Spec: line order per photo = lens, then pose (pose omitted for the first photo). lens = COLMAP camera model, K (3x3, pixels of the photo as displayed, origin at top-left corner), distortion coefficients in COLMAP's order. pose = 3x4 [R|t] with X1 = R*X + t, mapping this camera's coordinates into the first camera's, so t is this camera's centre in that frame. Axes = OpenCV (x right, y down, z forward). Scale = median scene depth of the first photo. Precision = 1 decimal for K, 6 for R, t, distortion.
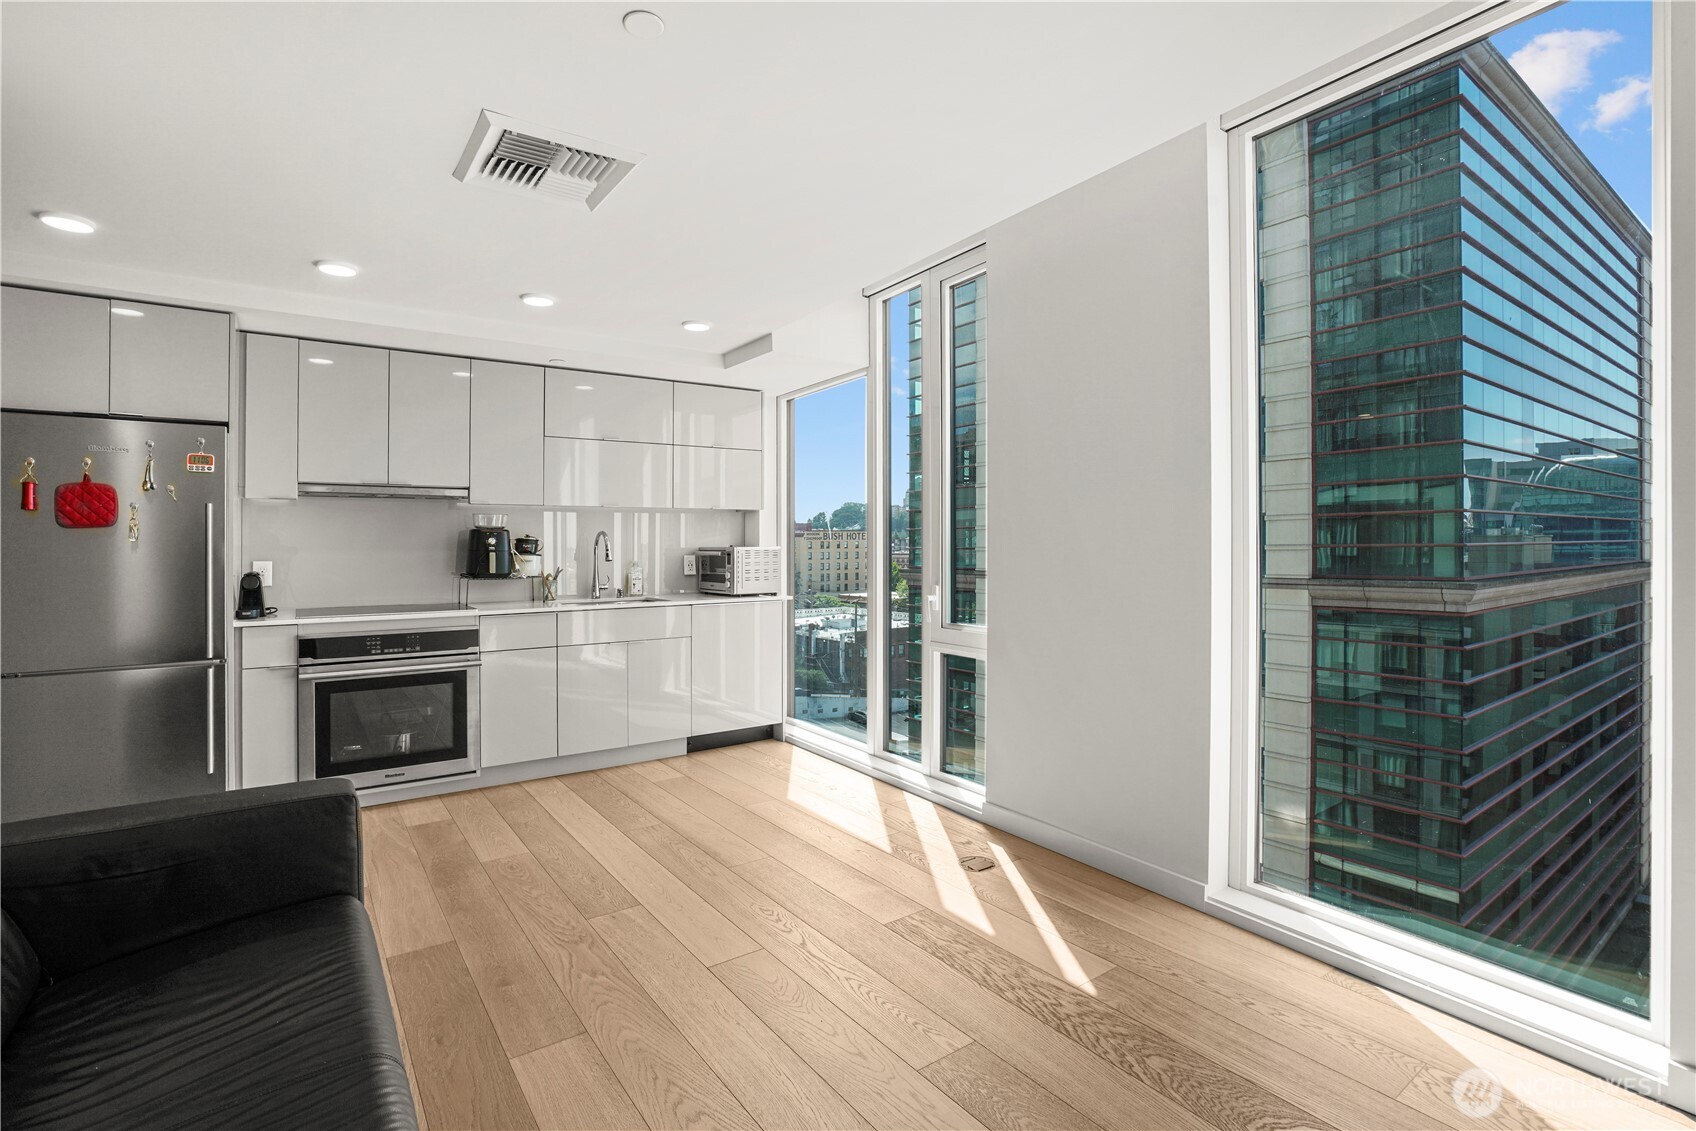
lens RADIAL K [[791.2, 0, 820.5], [0, 791.2, 592.1], [0, 0, 1]] dist [-0.029804, 0.010277]
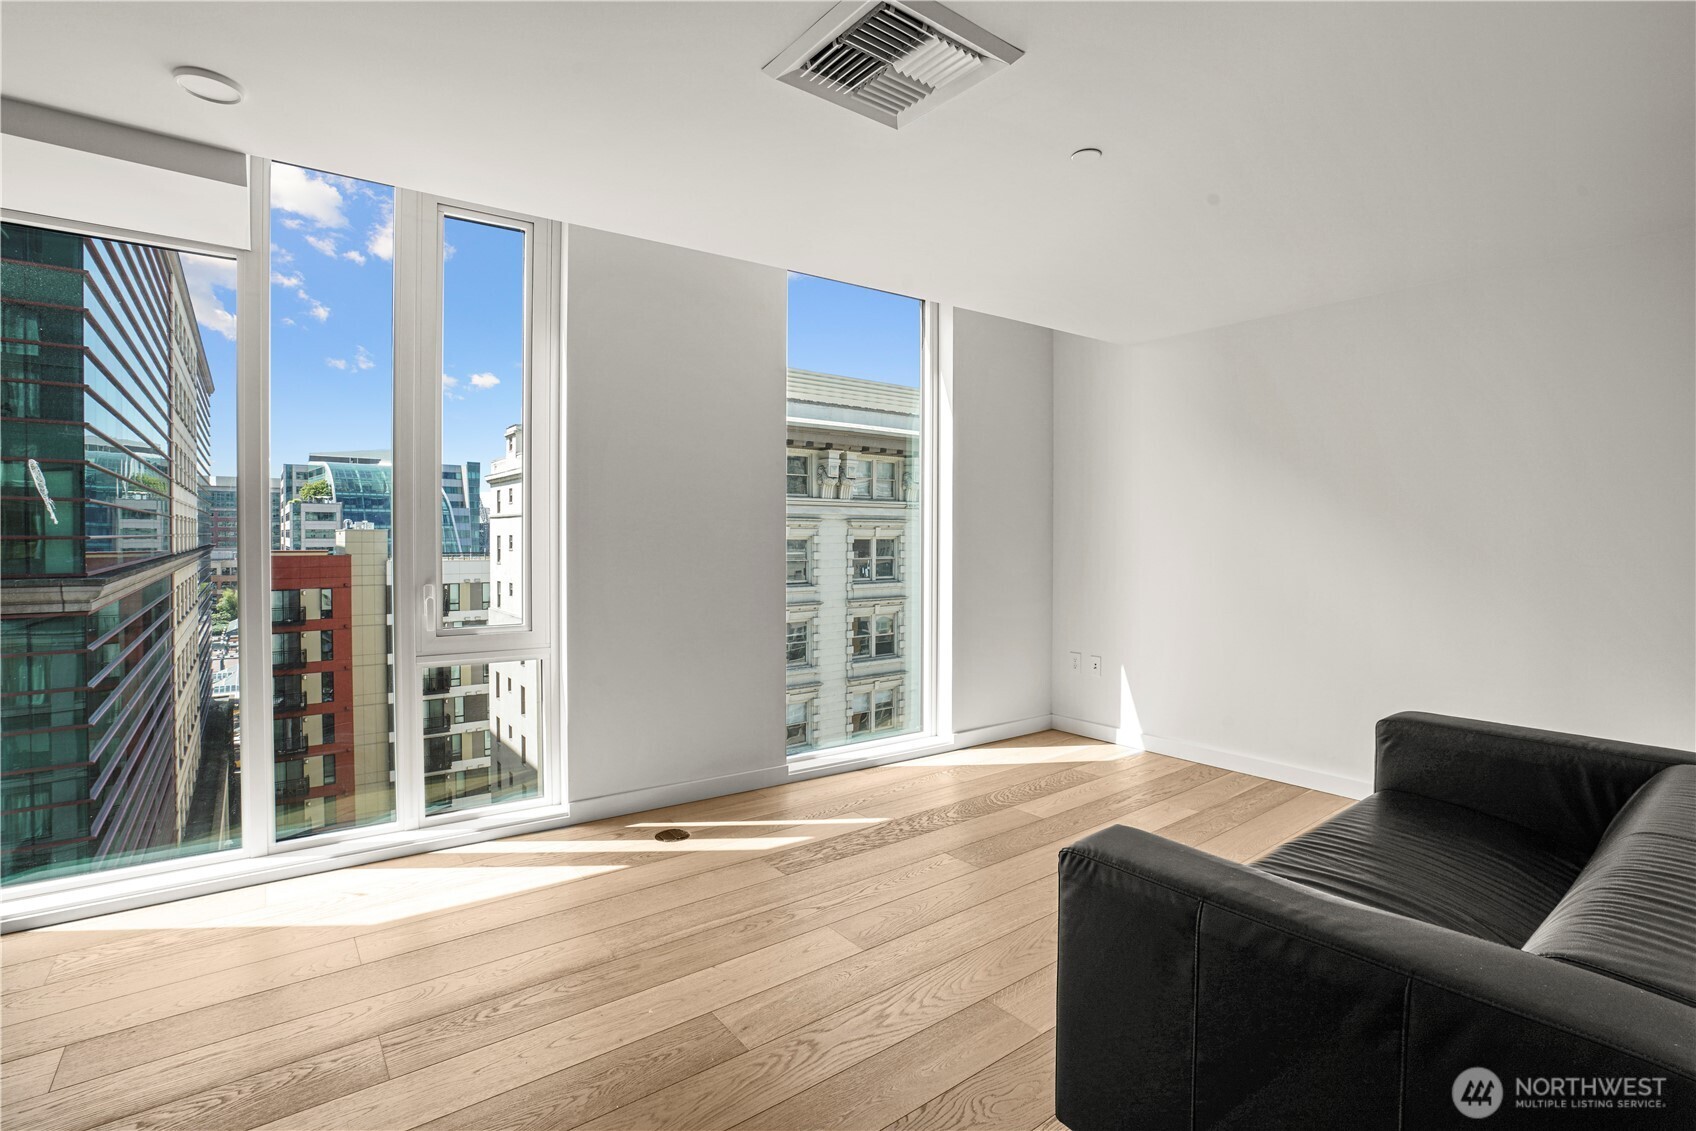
lens RADIAL K [[791.2, 0, 857.8], [0, 791.2, 555.1], [0, 0, 1]] dist [-0.029804, 0.010277]
pose [[-0.057758, -0.010319, 0.998277, -0.832874], [0.050785, 0.998622, 0.013261, -0.032874], [-0.997038, 0.051464, -0.057154, 0.753064]]
